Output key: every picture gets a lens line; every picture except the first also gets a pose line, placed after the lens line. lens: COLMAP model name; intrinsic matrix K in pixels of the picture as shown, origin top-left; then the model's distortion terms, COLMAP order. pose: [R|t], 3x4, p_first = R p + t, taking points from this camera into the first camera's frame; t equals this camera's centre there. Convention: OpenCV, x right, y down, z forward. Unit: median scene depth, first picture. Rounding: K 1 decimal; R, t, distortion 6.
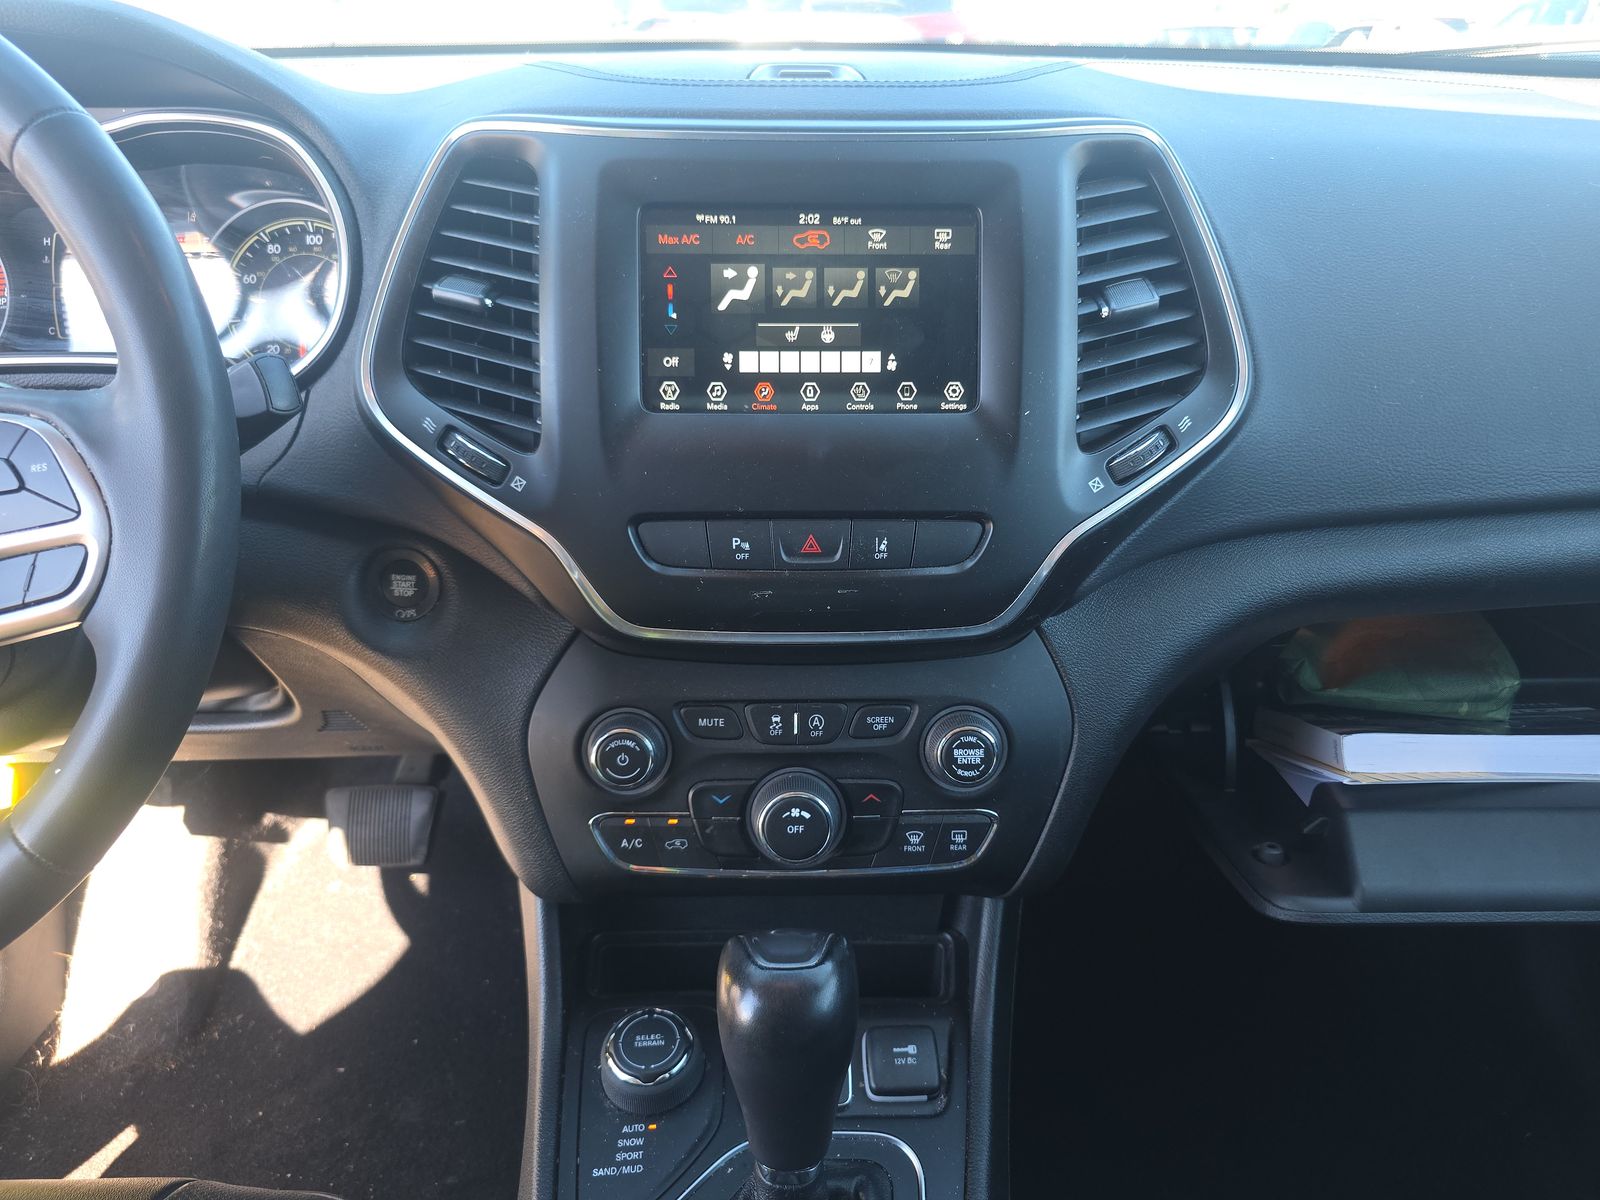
lens RADIAL K [[1057.3, 0, 796.2], [0, 1057.3, 608.3], [0, 0, 1]] dist [0.010771, -0.012834]
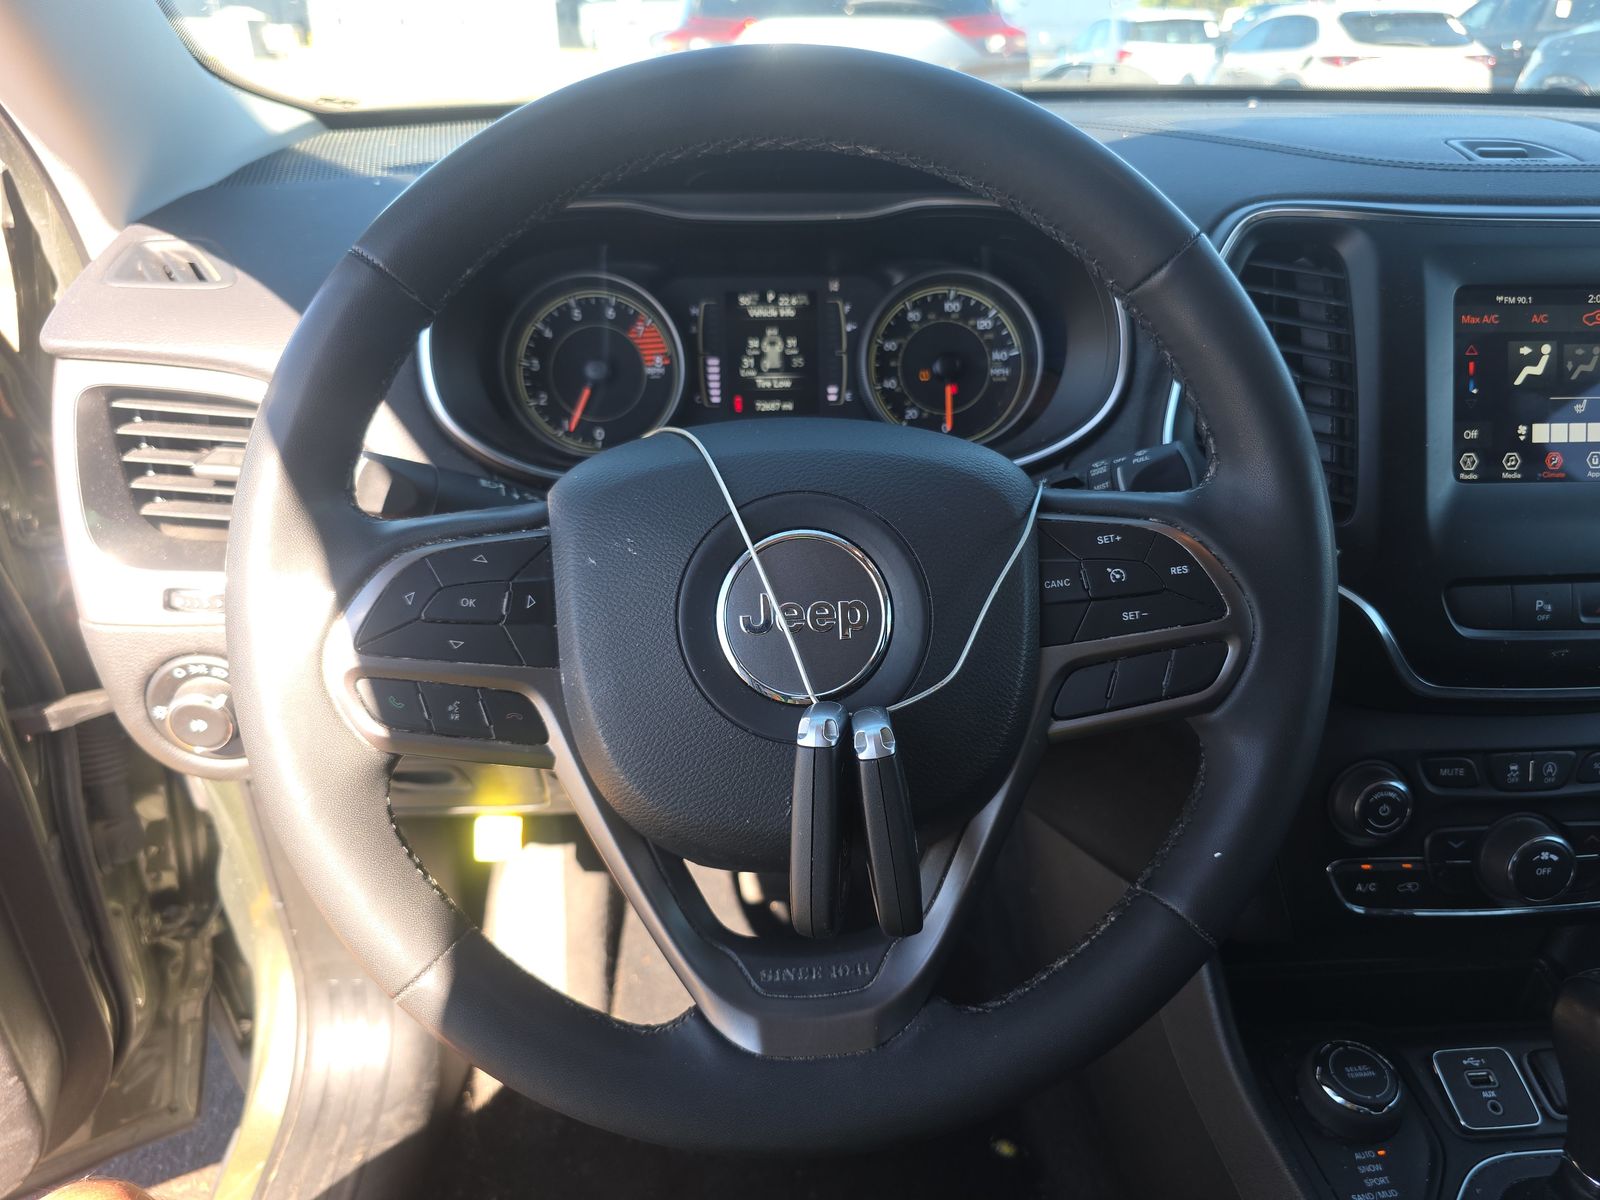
lens RADIAL K [[1057.3, 0, 792.9], [0, 1057.3, 602.4], [0, 0, 1]] dist [0.010771, -0.012834]
pose [[0.999158, -0.020945, 0.035273, -0.832119], [0.021044, 0.999776, -0.002415, -0.077115], [-0.035215, 0.003155, 0.999375, -0.031238]]
